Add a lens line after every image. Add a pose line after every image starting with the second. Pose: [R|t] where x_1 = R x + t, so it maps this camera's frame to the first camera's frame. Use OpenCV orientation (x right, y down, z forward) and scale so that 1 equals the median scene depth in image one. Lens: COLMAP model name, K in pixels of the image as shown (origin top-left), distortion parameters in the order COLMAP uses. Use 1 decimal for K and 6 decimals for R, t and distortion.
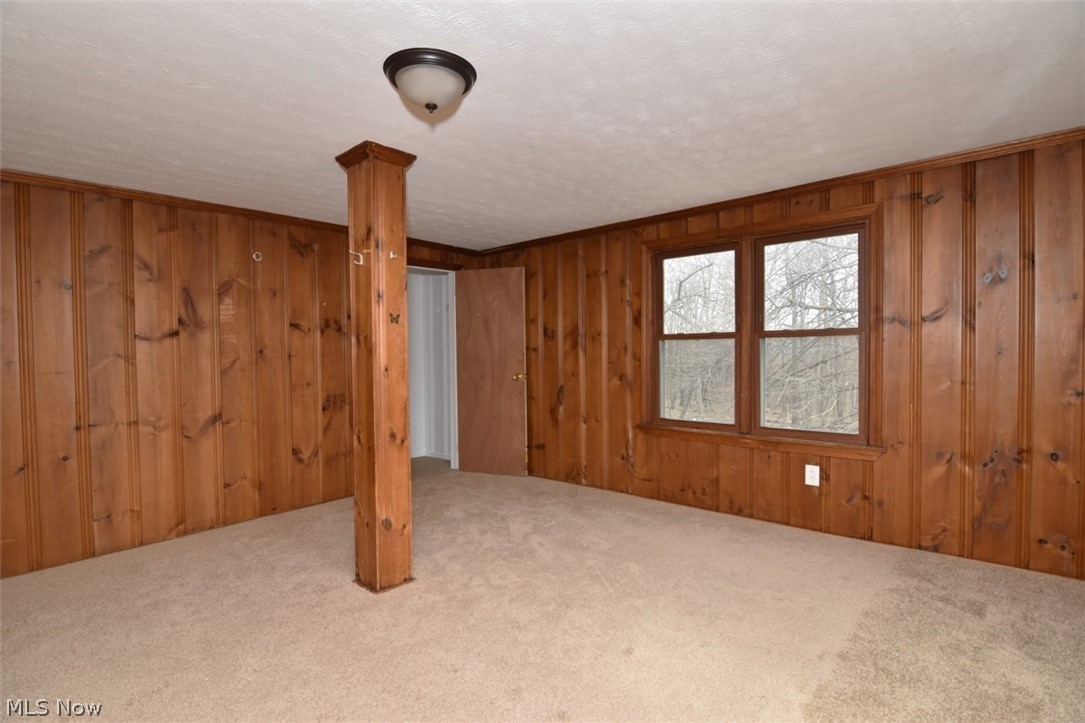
lens RADIAL K [[527.9, 0, 542.5], [0, 527.9, 361.5], [0, 0, 1]] dist [0.000535, -0.011451]
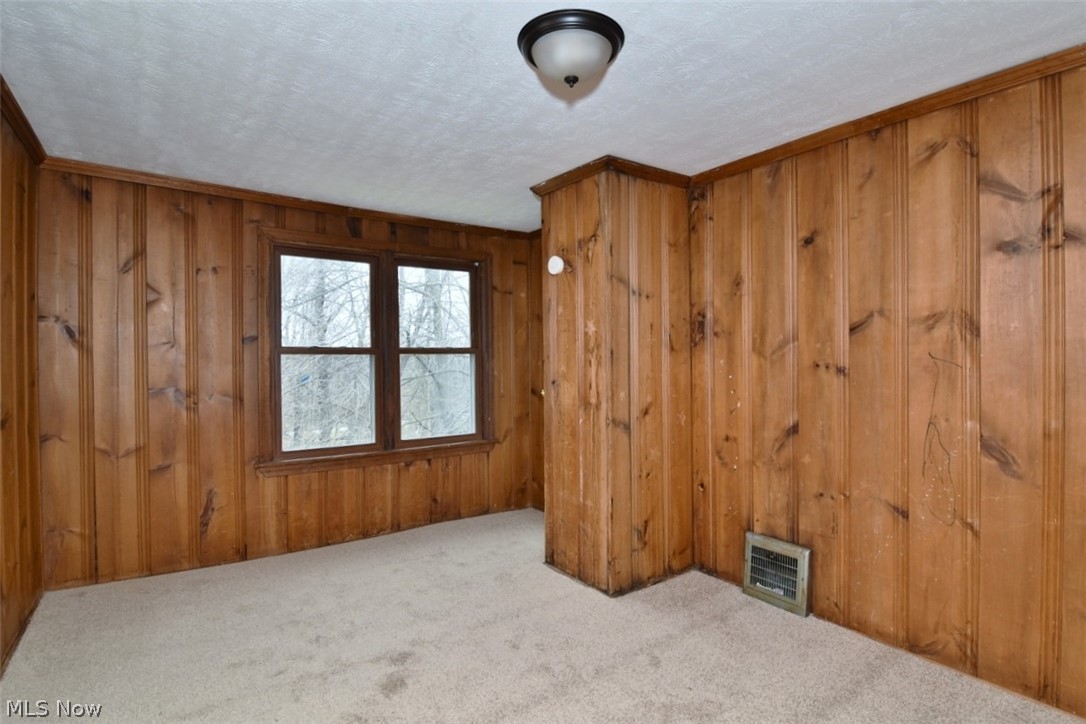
lens RADIAL K [[528.4, 0, 543.0], [0, 528.4, 362.0], [0, 0, 1]] dist [0.000535, -0.011451]
pose [[0.213287, 0.003859, 0.976982, -0.564750], [0.033518, 0.999375, -0.011265, -0.008040], [-0.976414, 0.035149, 0.213024, 0.529037]]
